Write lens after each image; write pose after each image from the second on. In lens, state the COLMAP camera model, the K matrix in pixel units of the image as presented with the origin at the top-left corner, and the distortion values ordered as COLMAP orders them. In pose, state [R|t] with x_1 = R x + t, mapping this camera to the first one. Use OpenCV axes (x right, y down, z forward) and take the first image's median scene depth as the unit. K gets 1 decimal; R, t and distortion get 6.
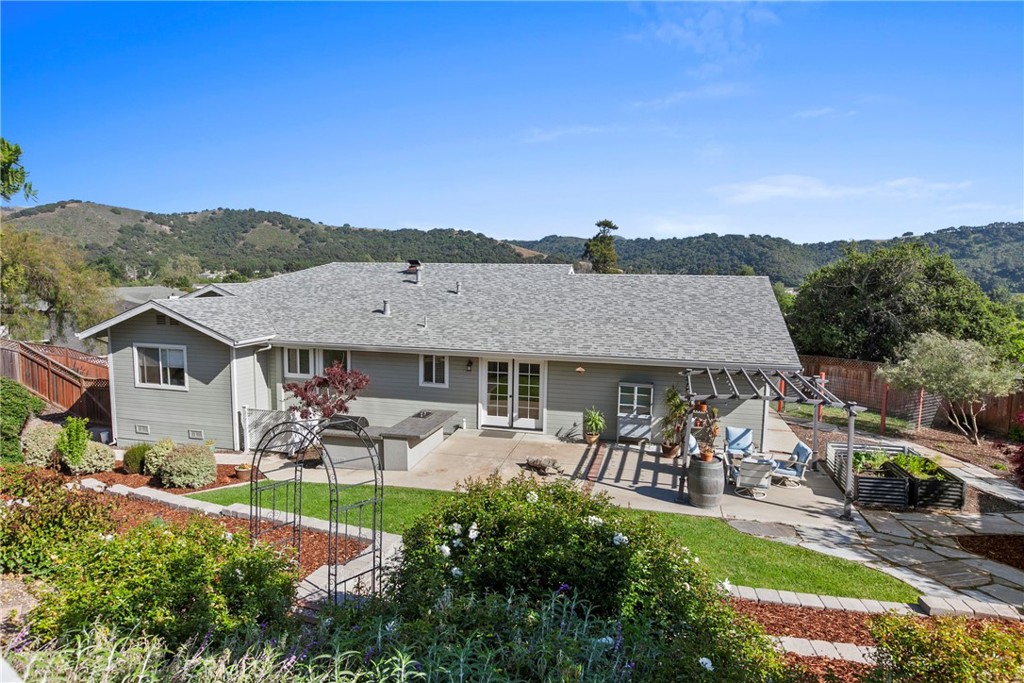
lens RADIAL K [[609.8, 0, 512.0], [0, 609.8, 341.5], [0, 0, 1]] dist [-0.001649, -0.000172]
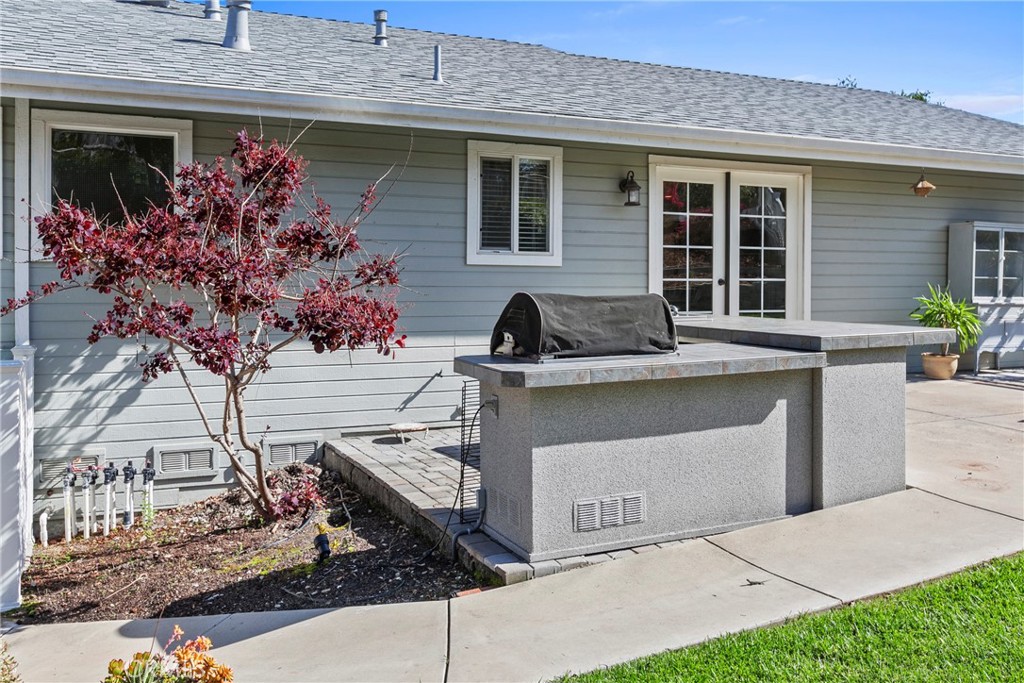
lens RADIAL K [[891.0, 0, 512.0], [0, 891.0, 341.5], [0, 0, 1]] dist [-0.008214, -0.003120]
pose [[0.772643, -0.054104, 0.632531, -0.415498], [0.087024, 0.995983, -0.021109, 0.123188], [-0.628848, 0.071355, 0.774247, 0.681440]]
